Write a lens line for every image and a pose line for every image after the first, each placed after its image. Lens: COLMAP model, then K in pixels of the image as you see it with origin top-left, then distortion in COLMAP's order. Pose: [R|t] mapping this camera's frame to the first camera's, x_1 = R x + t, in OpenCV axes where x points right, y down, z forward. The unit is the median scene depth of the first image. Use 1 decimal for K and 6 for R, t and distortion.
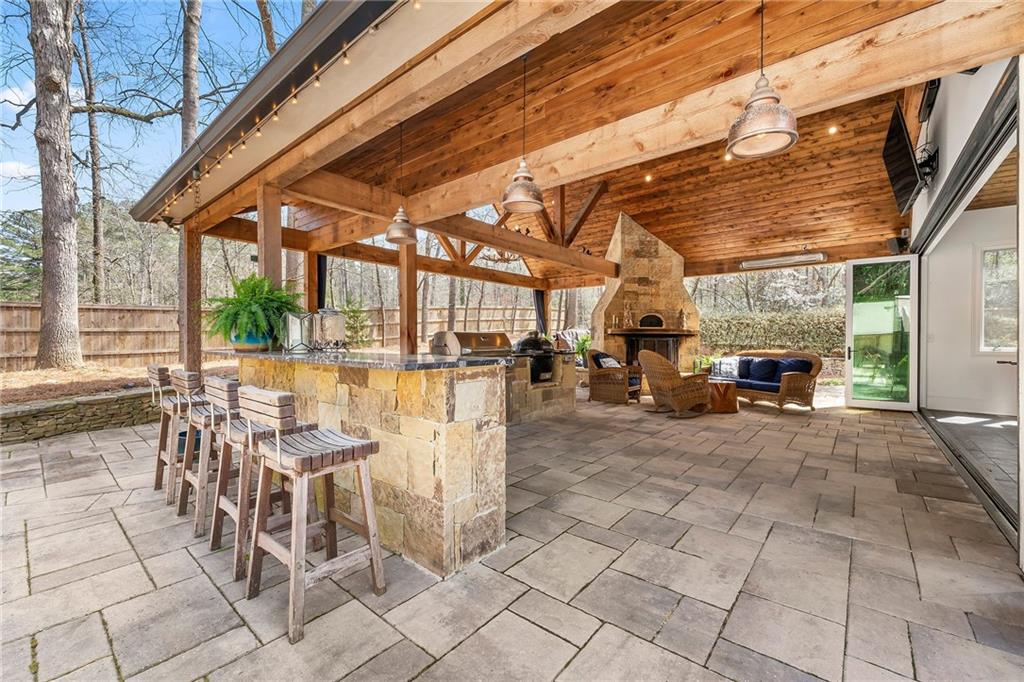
lens RADIAL K [[421.8, 0, 508.8], [0, 421.8, 340.8], [0, 0, 1]] dist [-0.000576, -0.000541]
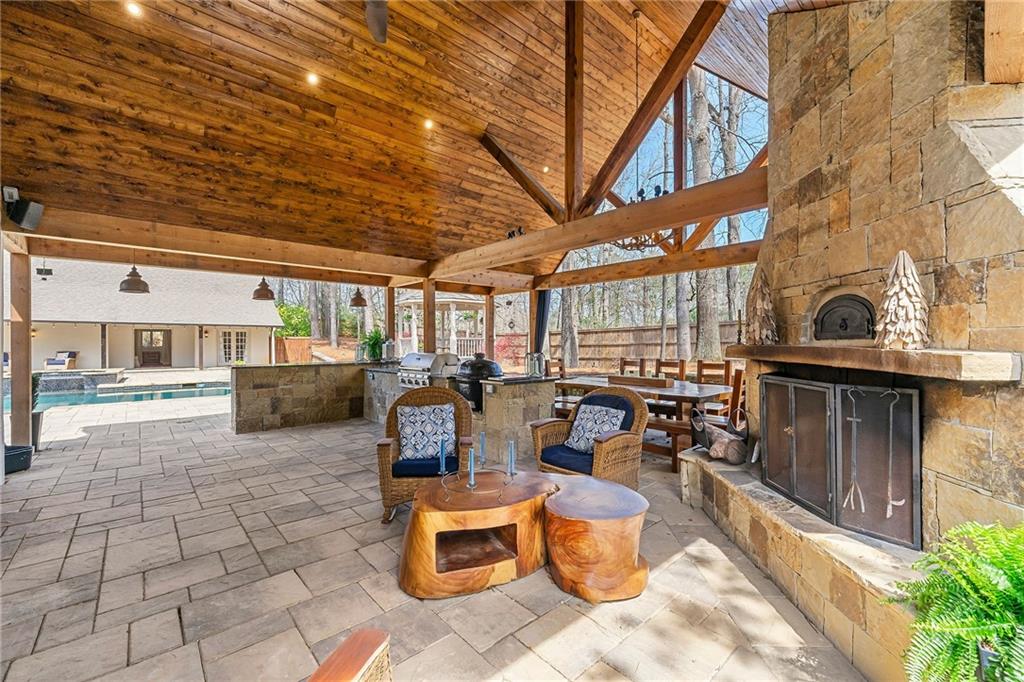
lens RADIAL K [[421.8, 0, 515.8], [0, 421.8, 341.2], [0, 0, 1]] dist [-0.000576, -0.000541]
pose [[-0.136737, -0.005370, -0.990593, 0.677963], [-0.002336, 0.999984, -0.005099, -0.031207], [0.990605, 0.001617, -0.136747, 0.875124]]
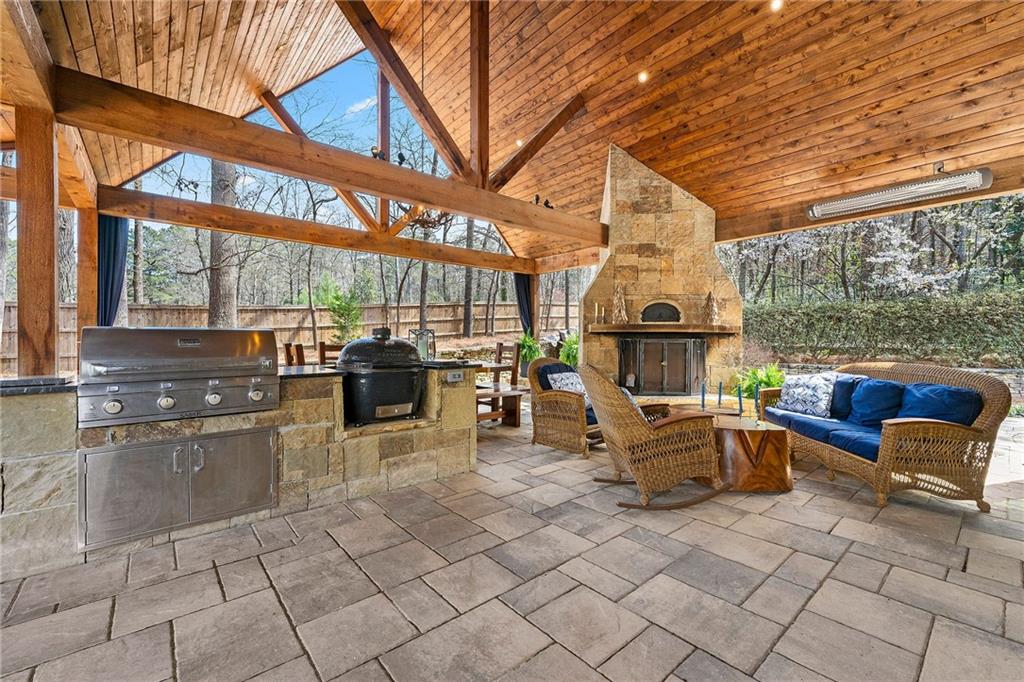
lens RADIAL K [[421.8, 0, 513.6], [0, 421.8, 338.2], [0, 0, 1]] dist [-0.000576, -0.000541]
pose [[0.986760, -0.000845, -0.162184, 0.234605], [-0.000058, 0.999985, -0.005560, -0.004333], [0.162186, 0.005496, 0.986745, 0.354833]]
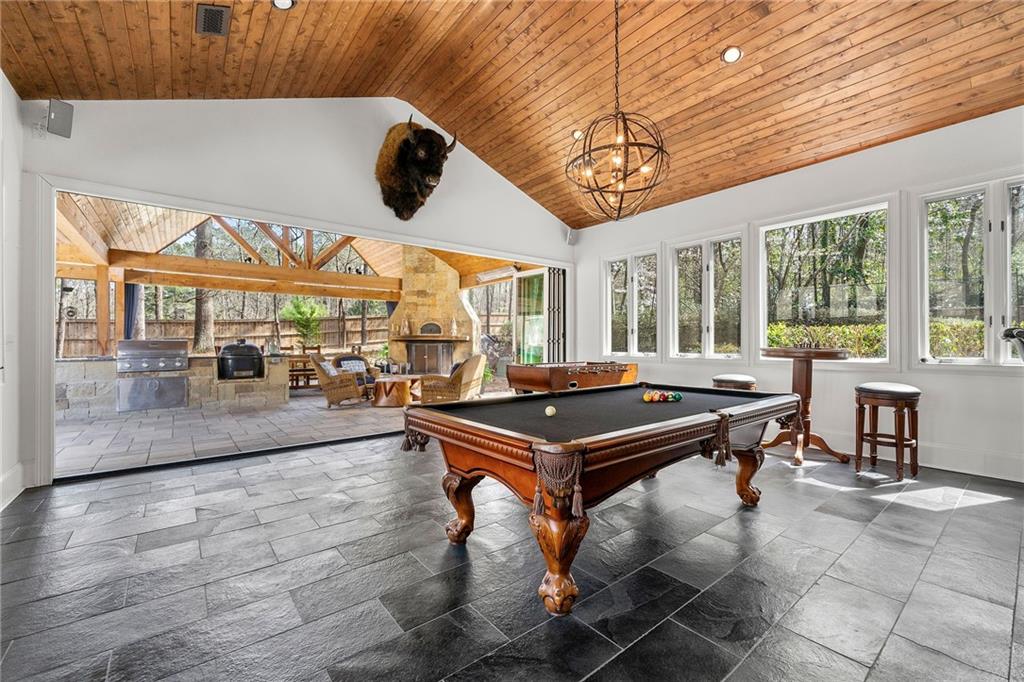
lens RADIAL K [[421.8, 0, 513.5], [0, 421.8, 341.1], [0, 0, 1]] dist [-0.000576, -0.000541]
pose [[0.979404, -0.002960, -0.201887, 0.830449], [0.001074, 0.999955, -0.009455, -0.002160], [0.201906, 0.009043, 0.979363, -0.067010]]
